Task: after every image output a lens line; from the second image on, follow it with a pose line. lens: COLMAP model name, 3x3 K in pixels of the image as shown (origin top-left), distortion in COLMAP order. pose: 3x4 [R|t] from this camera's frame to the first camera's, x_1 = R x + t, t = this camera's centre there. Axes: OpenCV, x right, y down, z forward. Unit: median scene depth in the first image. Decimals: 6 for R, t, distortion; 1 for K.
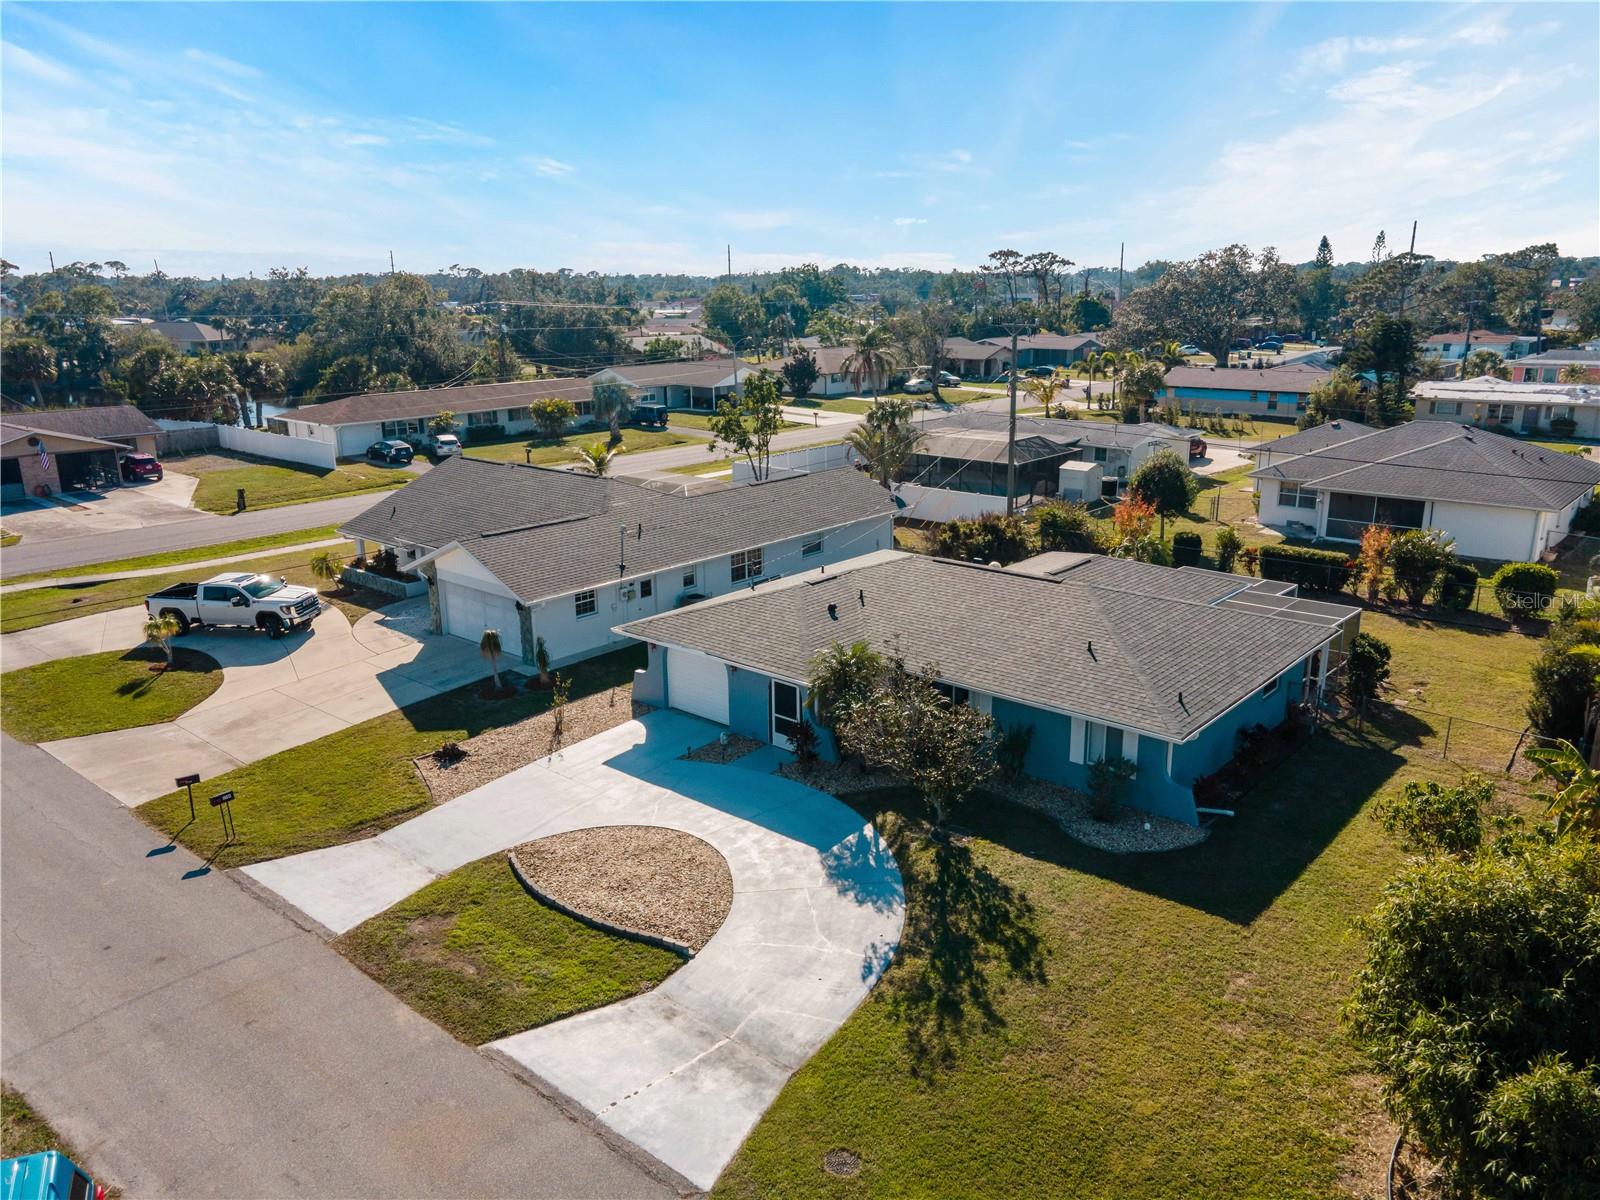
lens RADIAL K [[1150.9, 0, 810.8], [0, 1150.9, 606.7], [0, 0, 1]] dist [0.026428, 0.047184]
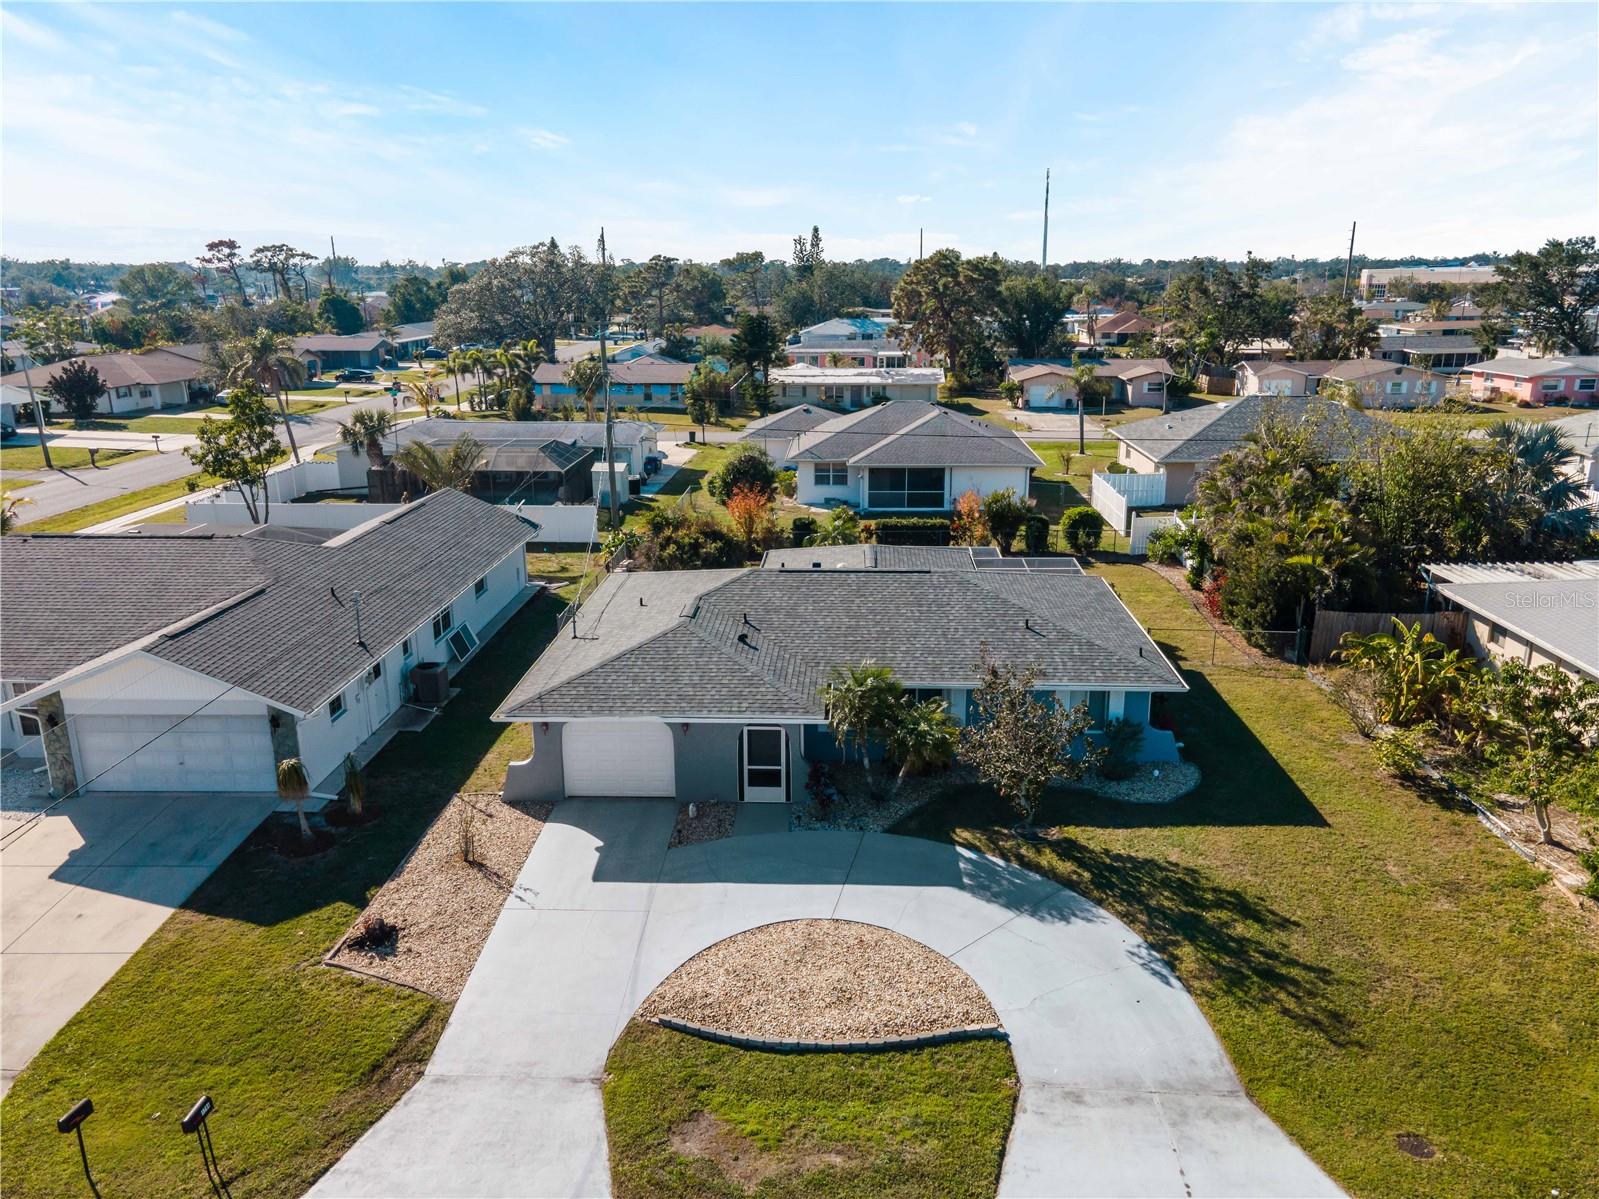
lens RADIAL K [[1168.9, 0, 799.5], [0, 1168.9, 599.5], [0, 0, 1]] dist [0.021549, 0.047088]
pose [[0.786394, -0.163048, 0.595818, -0.590002], [0.167593, 0.984674, 0.048261, -0.079373], [-0.594556, 0.061902, 0.801668, 0.292481]]
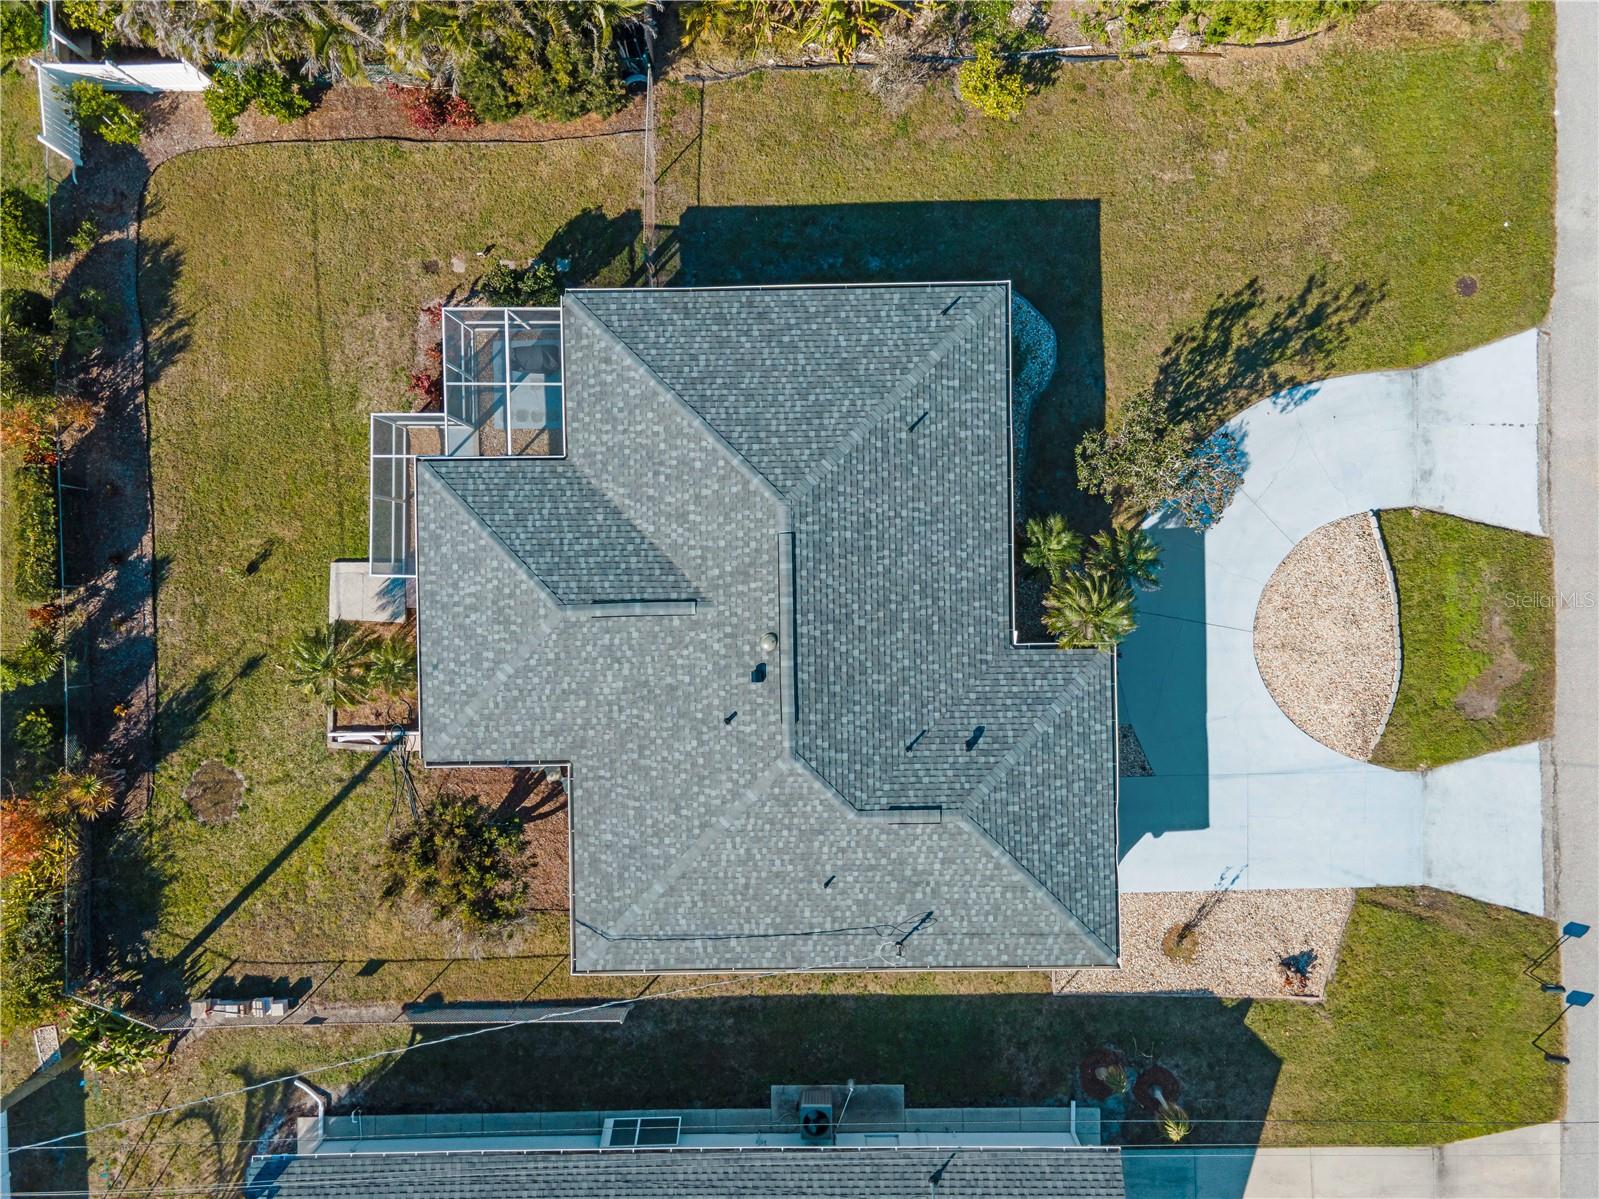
lens RADIAL K [[1192.7, 0, 799.5], [0, 1192.7, 599.5], [0, 0, 1]] dist [0.011664, 0.061487]
pose [[-0.667181, -0.744727, 0.015863, 0.200583], [0.229837, -0.185555, 0.955377, -0.992227], [-0.708551, 0.641055, 0.294964, 0.937145]]
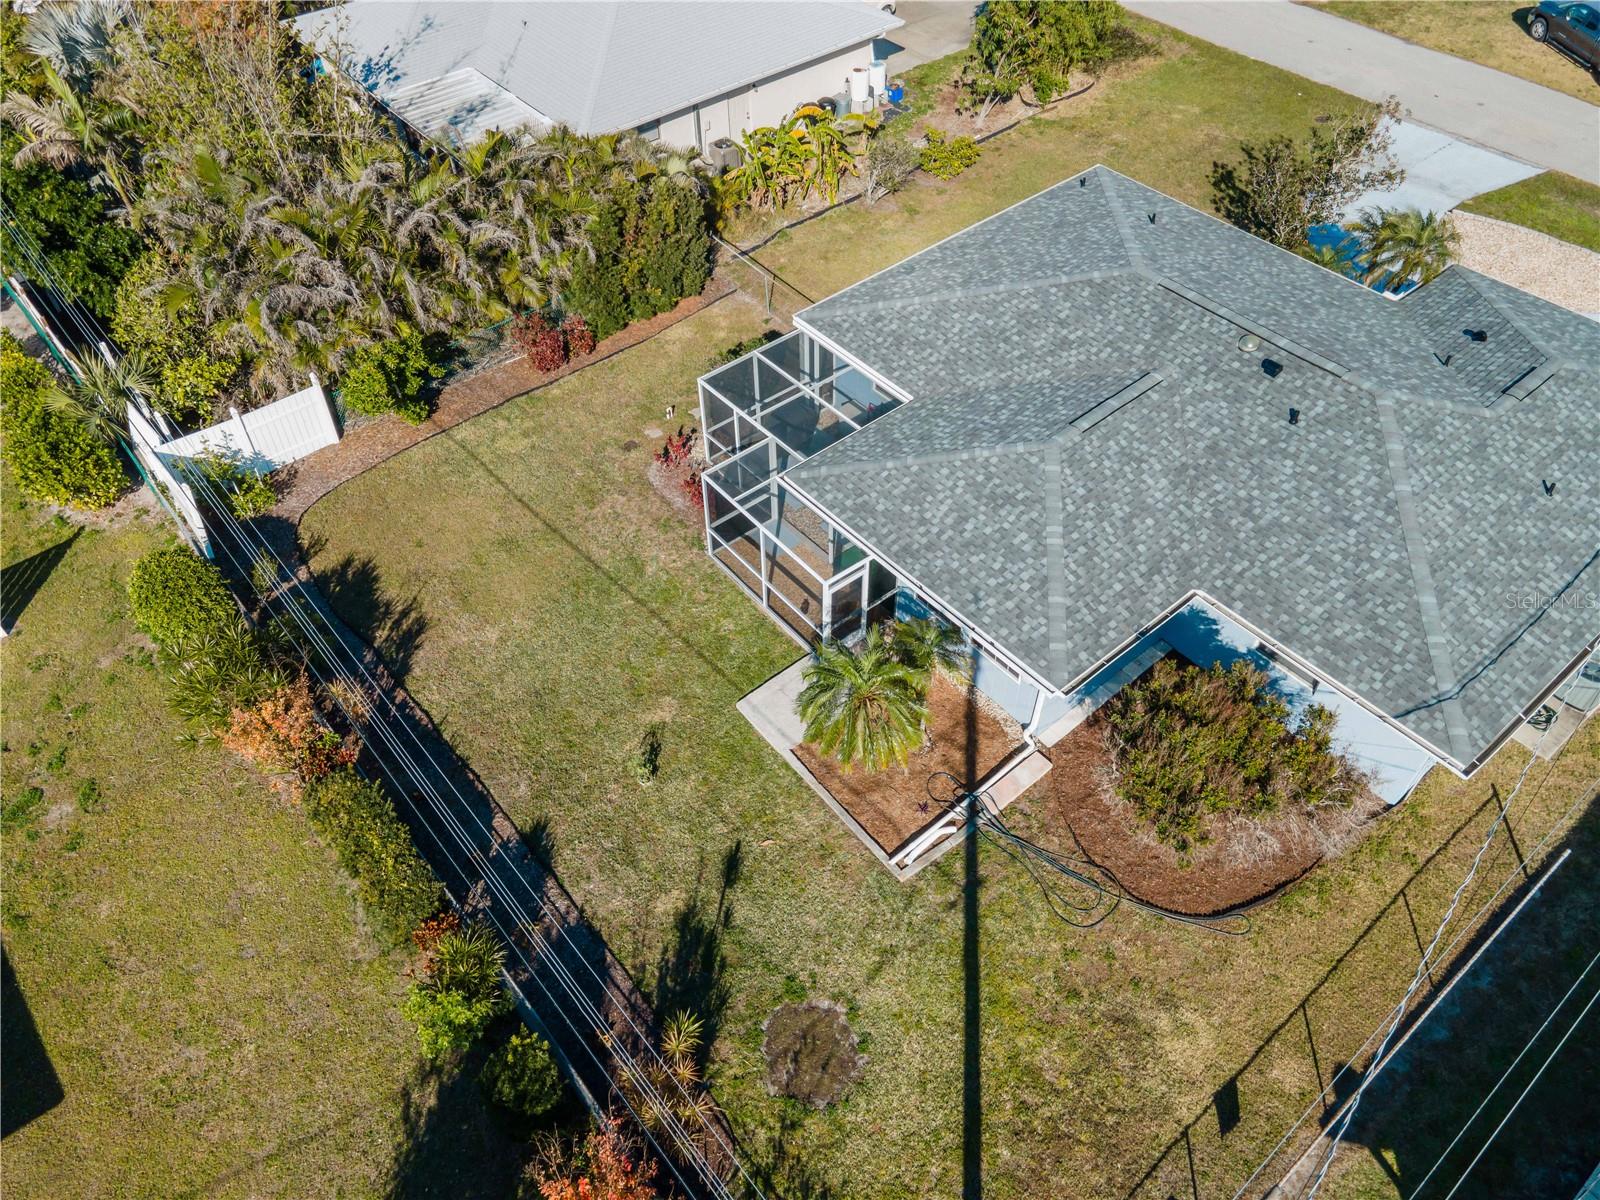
lens RADIAL K [[1150.9, 0, 810.8], [0, 1150.9, 606.7], [0, 0, 1]] dist [0.026428, 0.047184]
pose [[-0.988203, -0.103051, 0.113294, 0.409368], [0.057346, 0.436958, 0.897652, -0.746414], [-0.142009, 0.893559, -0.425894, 1.857107]]
